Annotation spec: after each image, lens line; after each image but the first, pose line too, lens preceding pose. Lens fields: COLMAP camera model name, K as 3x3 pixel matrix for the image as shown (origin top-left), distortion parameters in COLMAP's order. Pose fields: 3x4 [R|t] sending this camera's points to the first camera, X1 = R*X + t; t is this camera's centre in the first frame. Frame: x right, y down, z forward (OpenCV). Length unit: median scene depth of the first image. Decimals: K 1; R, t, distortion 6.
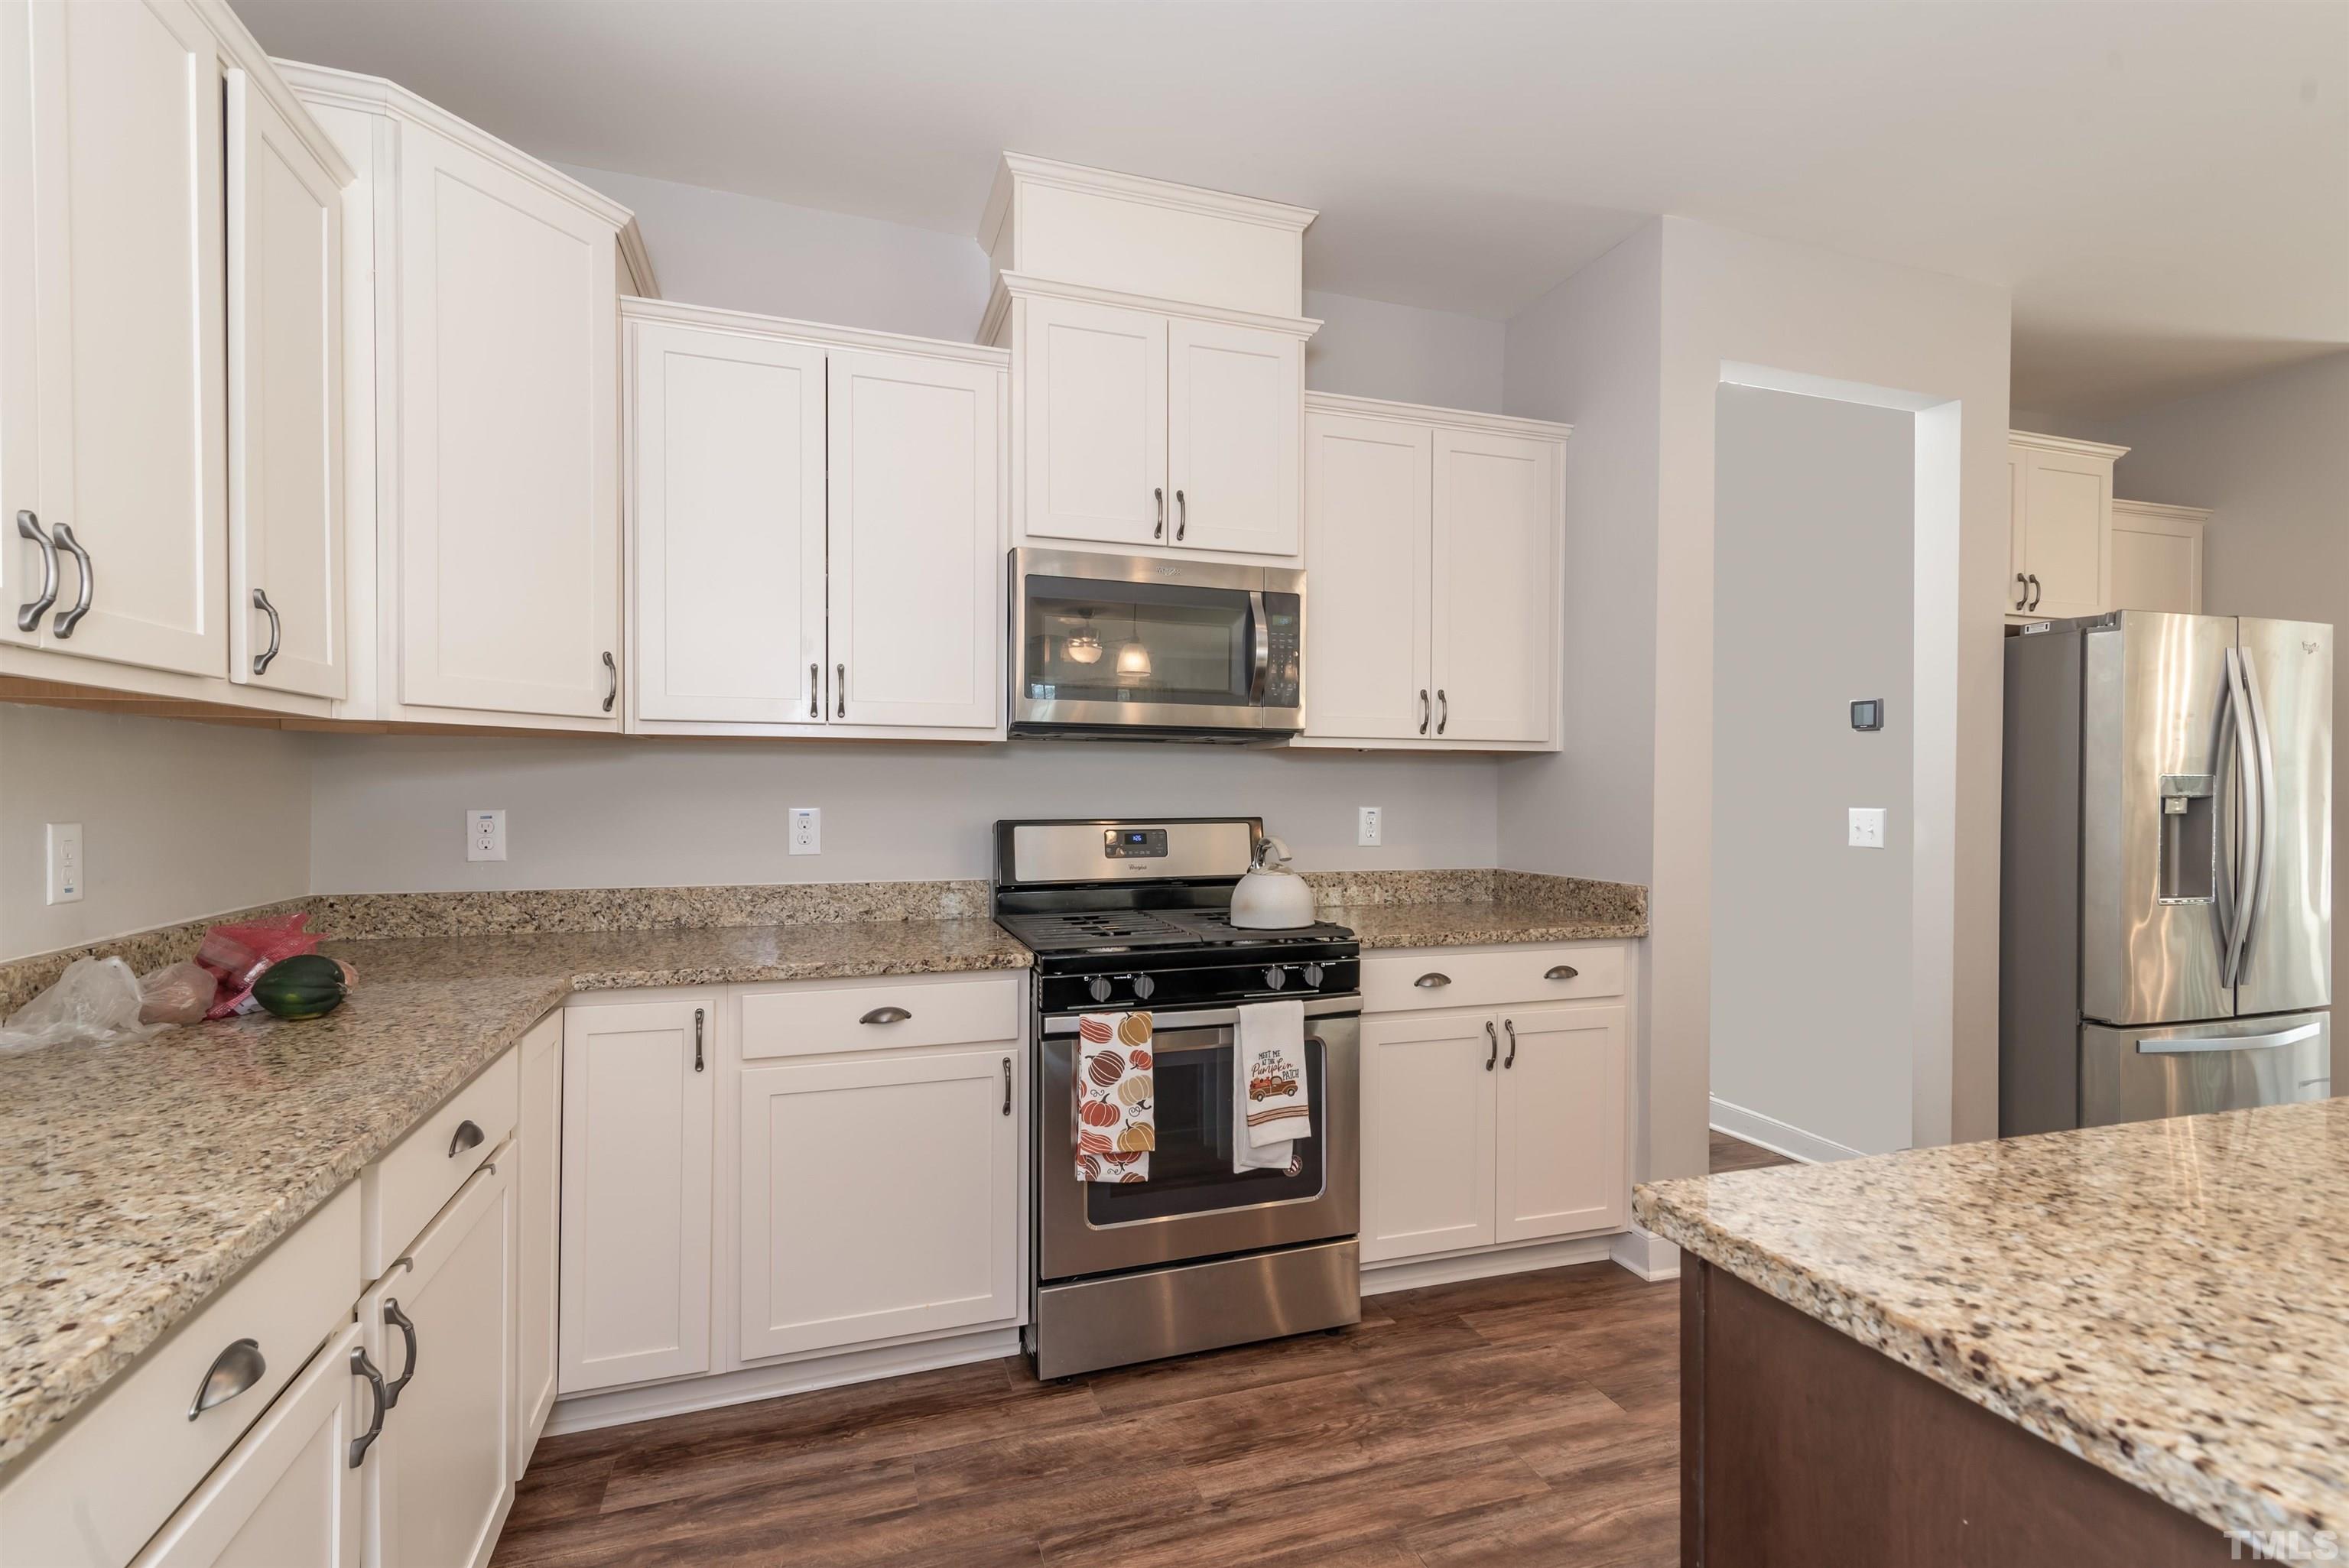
lens RADIAL K [[1067.3, 0, 1177.1], [0, 1067.3, 793.0], [0, 0, 1]] dist [0.021570, -0.001867]
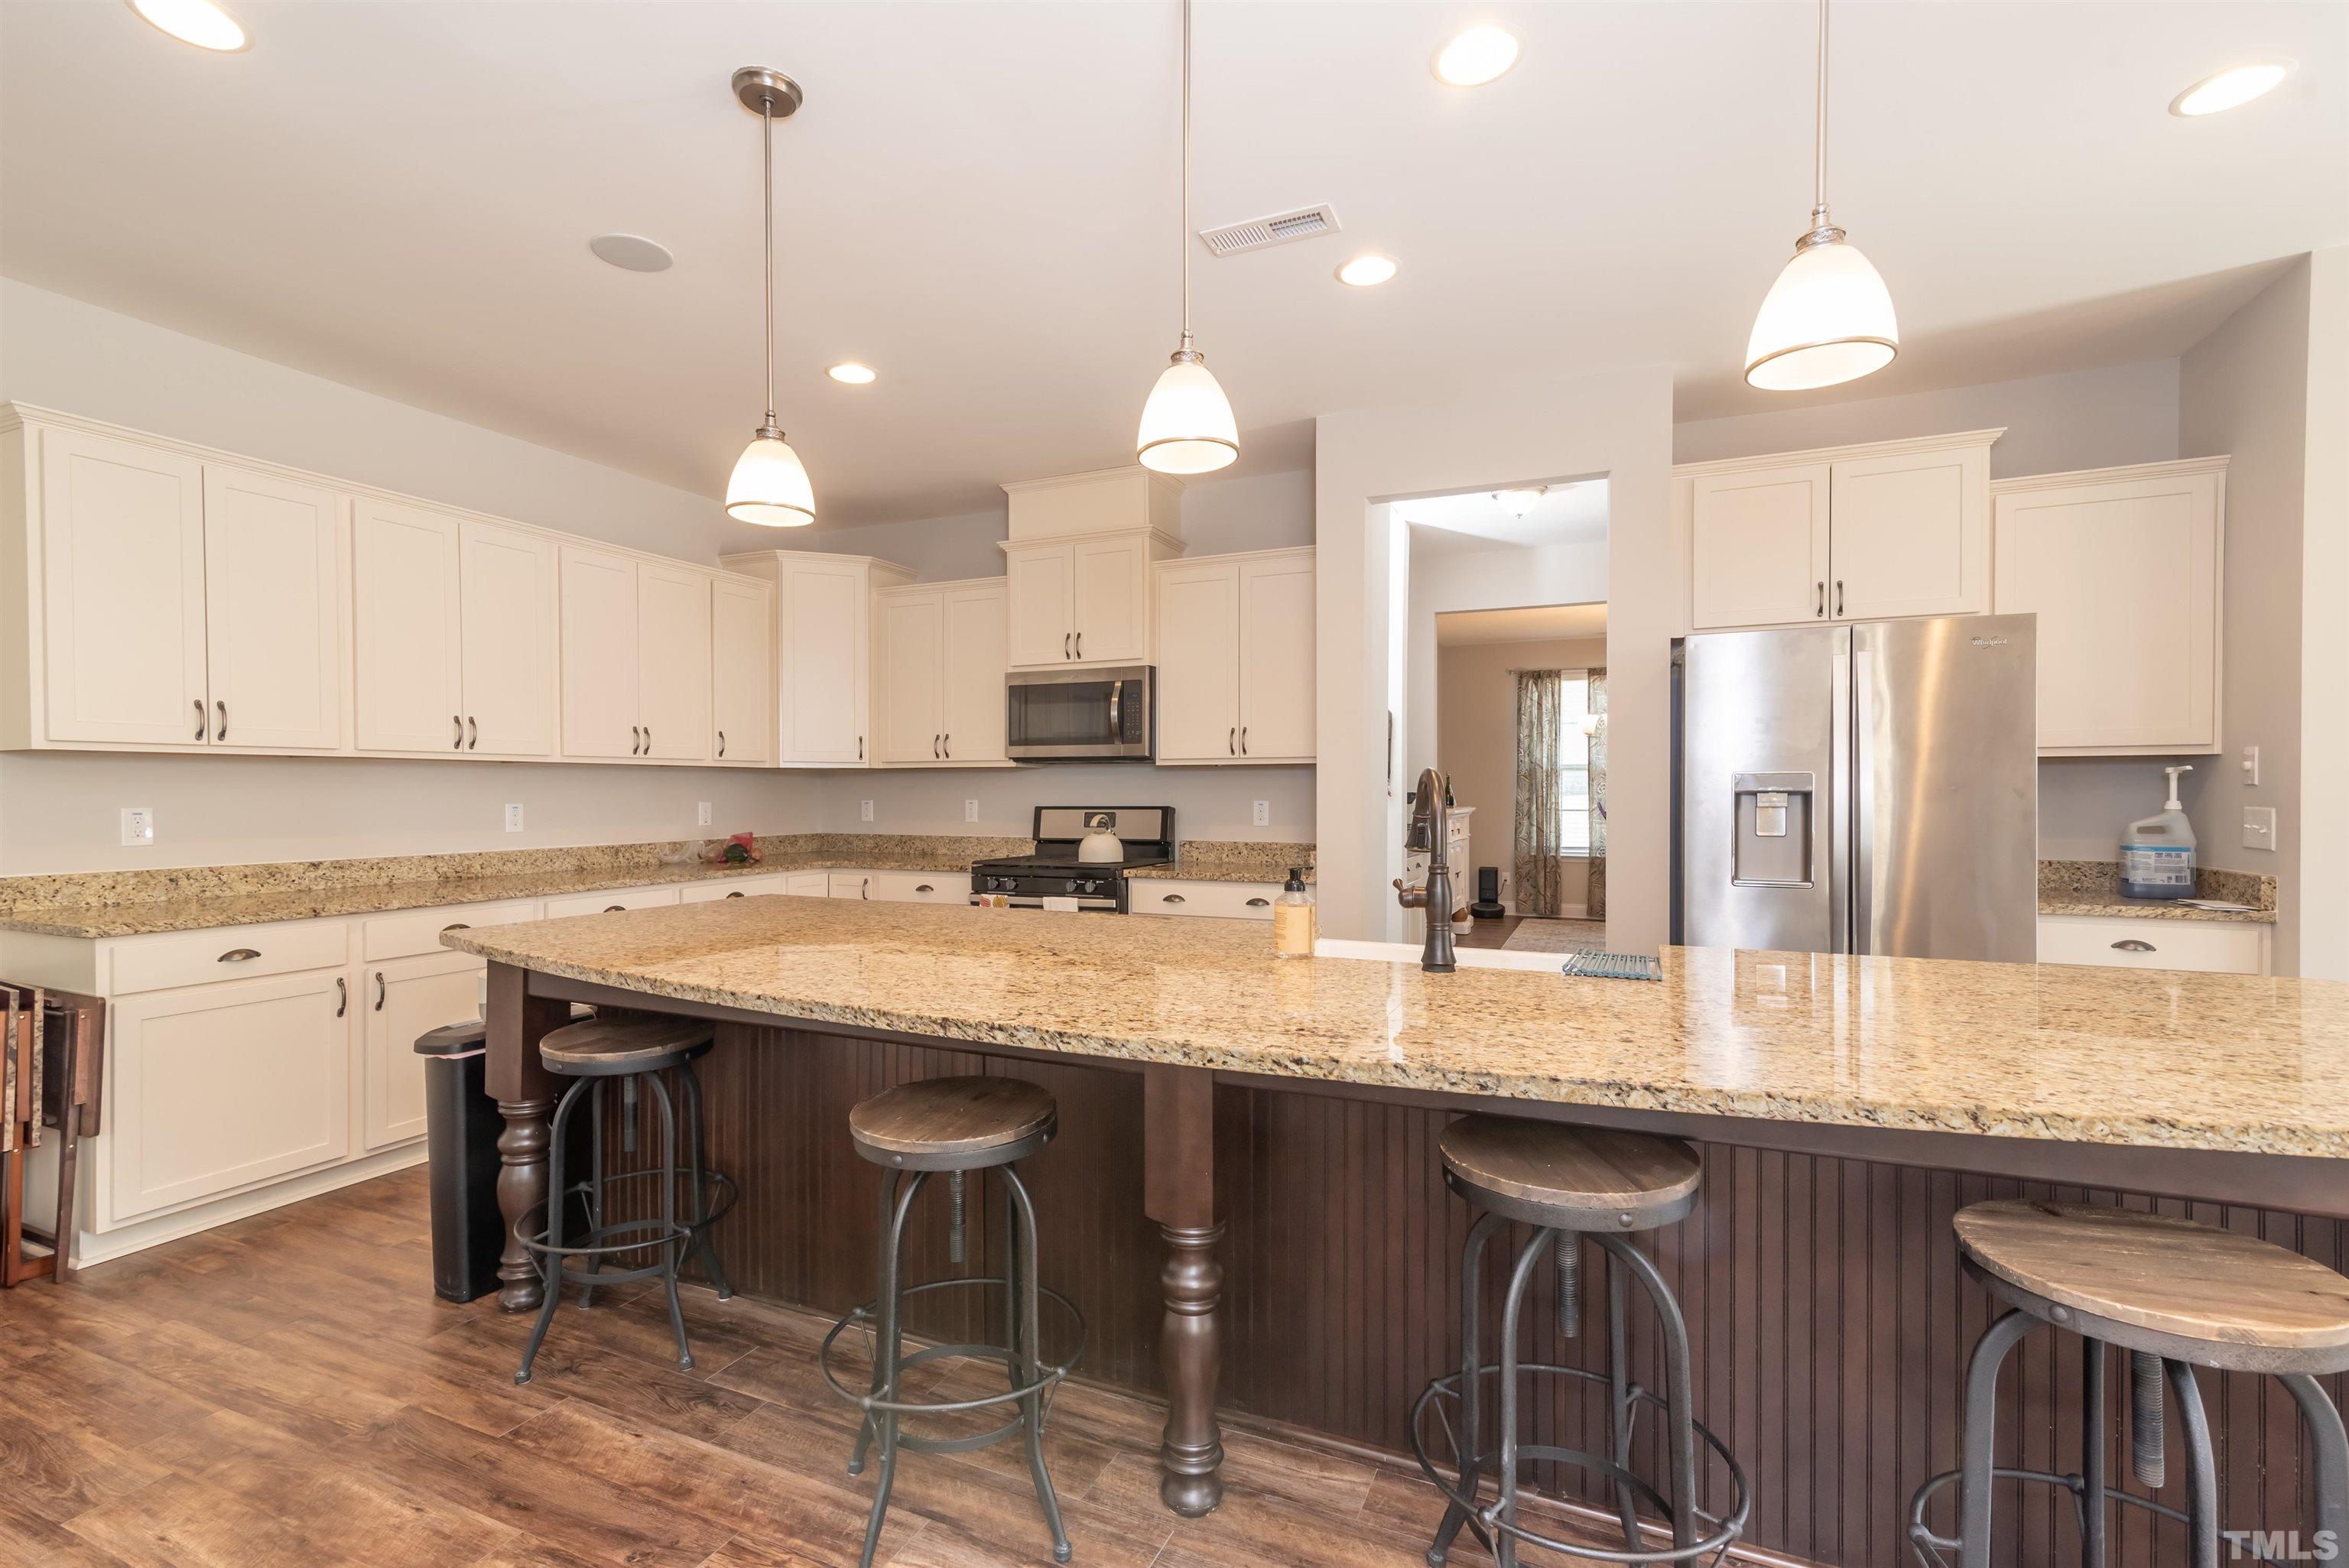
lens RADIAL K [[1067.3, 0, 1173.0], [0, 1067.3, 791.8], [0, 0, 1]] dist [0.021570, -0.001867]
pose [[0.729328, -0.005799, -0.684140, 1.441884], [0.002225, 0.999979, -0.006104, 0.011628], [0.684161, 0.002930, 0.729326, -0.275082]]
